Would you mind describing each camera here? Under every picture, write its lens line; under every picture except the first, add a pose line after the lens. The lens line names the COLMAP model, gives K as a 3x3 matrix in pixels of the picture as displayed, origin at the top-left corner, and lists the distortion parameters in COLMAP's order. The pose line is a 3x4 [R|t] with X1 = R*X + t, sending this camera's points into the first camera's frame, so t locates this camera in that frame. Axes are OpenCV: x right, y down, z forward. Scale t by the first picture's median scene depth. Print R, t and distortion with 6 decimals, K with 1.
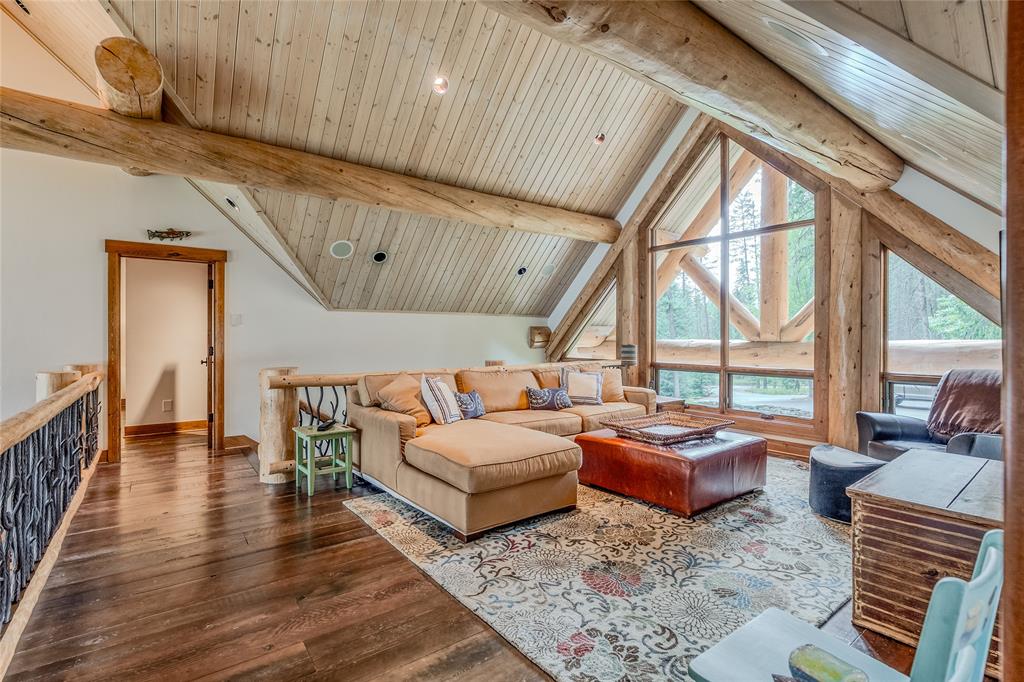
lens RADIAL K [[462.1, 0, 512.0], [0, 462.1, 341.0], [0, 0, 1]] dist [0.002000, 0.000264]
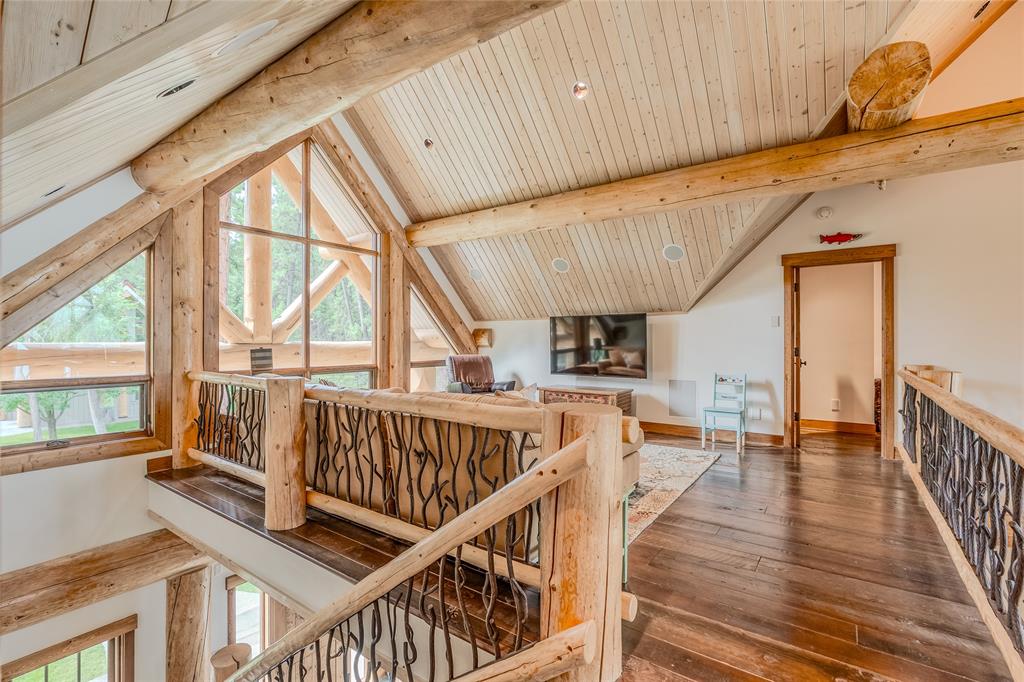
lens RADIAL K [[475.8, 0, 512.0], [0, 475.8, 341.0], [0, 0, 1]] dist [-0.002207, -0.000293]
pose [[-0.291306, 0.003507, 0.956624, -1.245230], [0.001768, 0.999994, -0.003127, 0.003945], [-0.956628, 0.000781, -0.291310, 1.629205]]
